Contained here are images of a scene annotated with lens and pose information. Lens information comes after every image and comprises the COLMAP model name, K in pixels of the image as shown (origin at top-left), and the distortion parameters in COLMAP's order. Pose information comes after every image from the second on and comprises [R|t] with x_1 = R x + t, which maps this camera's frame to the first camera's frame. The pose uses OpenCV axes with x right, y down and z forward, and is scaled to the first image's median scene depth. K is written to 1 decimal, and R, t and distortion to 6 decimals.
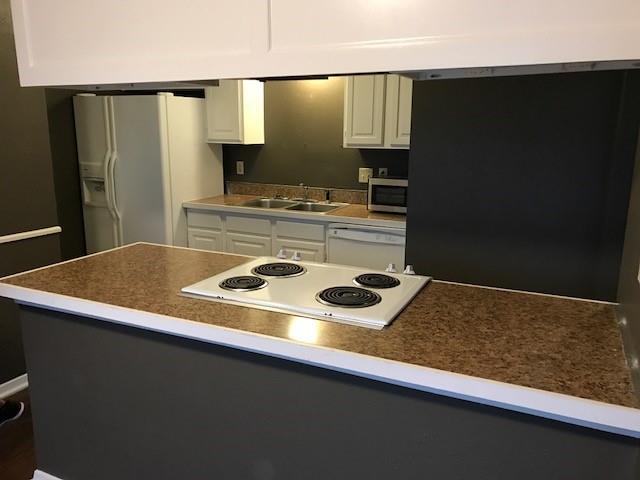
lens RADIAL K [[522.8, 0, 320.0], [0, 522.8, 240.0], [0, 0, 1]] dist [0.088529, -0.161996]
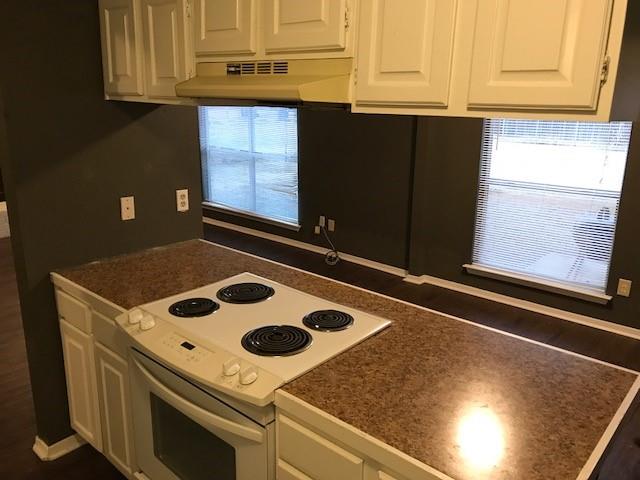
lens RADIAL K [[522.8, 0, 320.0], [0, 522.8, 240.0], [0, 0, 1]] dist [0.088529, -0.161996]
pose [[-0.960015, -0.094597, 0.263481, -0.403257], [0.035783, 0.891994, 0.450630, -0.518182], [-0.277652, 0.442039, -0.852942, 1.921540]]
